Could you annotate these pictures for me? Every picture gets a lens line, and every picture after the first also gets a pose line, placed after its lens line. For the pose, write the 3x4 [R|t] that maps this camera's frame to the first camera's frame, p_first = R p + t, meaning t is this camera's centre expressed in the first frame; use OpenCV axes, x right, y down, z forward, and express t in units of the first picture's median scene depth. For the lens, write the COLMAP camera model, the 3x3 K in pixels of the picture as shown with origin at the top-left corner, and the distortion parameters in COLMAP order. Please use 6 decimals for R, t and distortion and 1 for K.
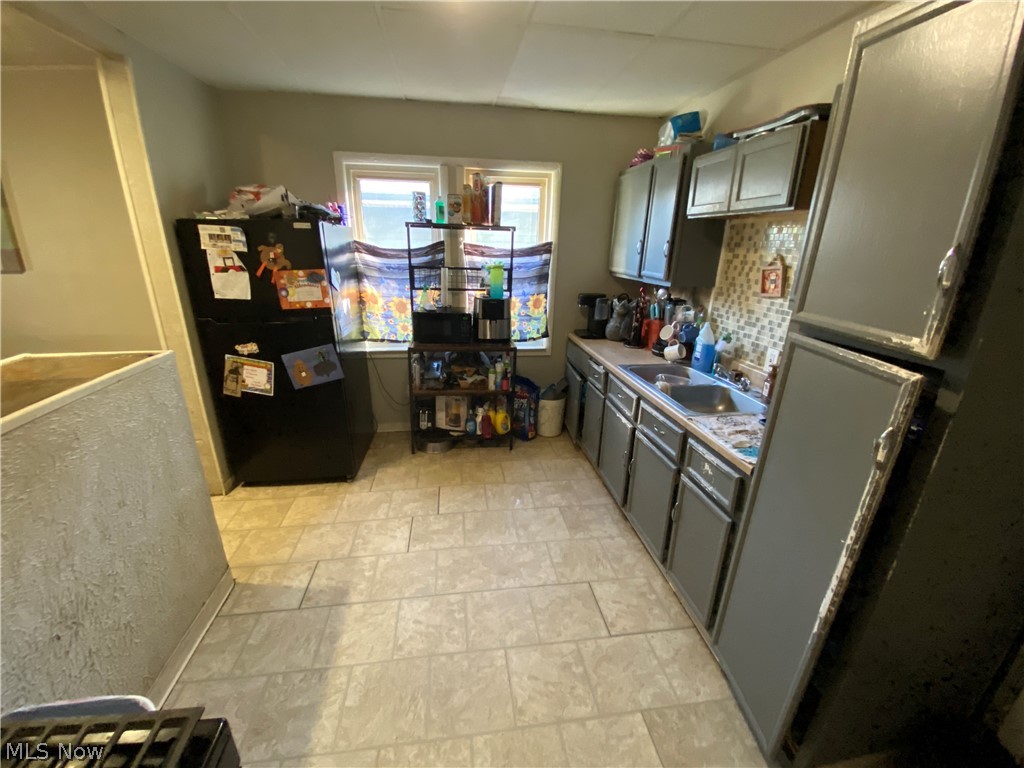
lens RADIAL K [[418.7, 0, 509.4], [0, 418.7, 379.2], [0, 0, 1]] dist [-0.002484, -0.000168]
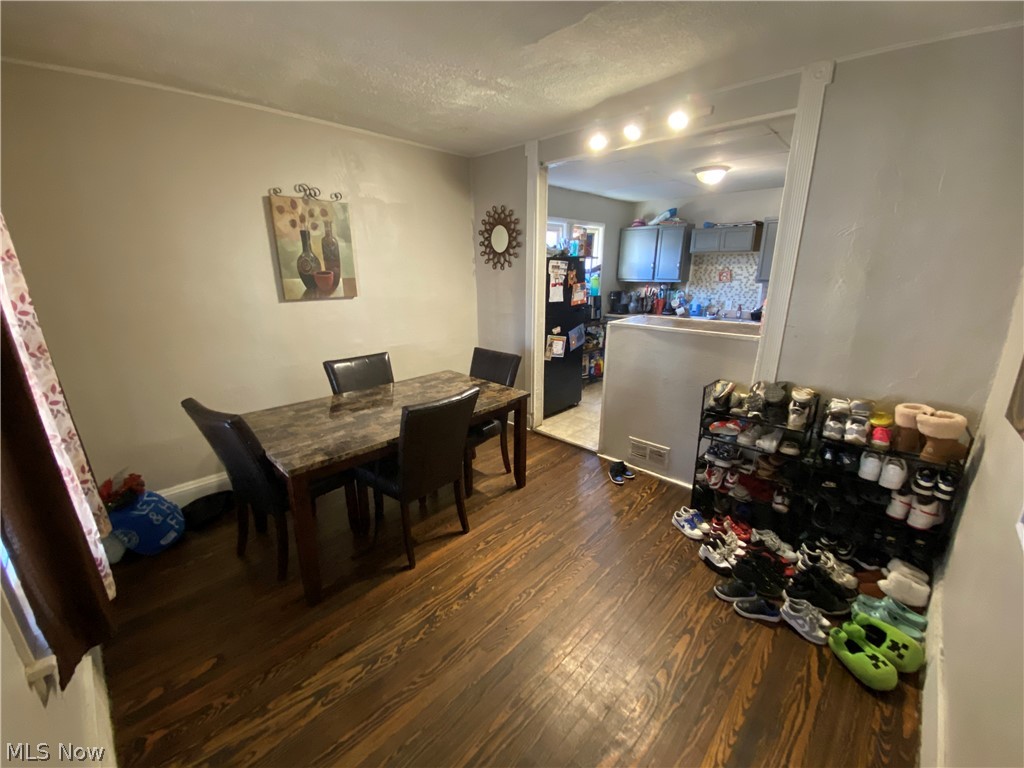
lens RADIAL K [[418.7, 0, 504.8], [0, 418.7, 390.0], [0, 0, 1]] dist [-0.002484, -0.000168]
pose [[0.788137, -0.204492, 0.580537, -1.887398], [0.215779, 0.975133, 0.050546, 0.035129], [-0.576437, 0.085430, 0.812664, -0.272488]]
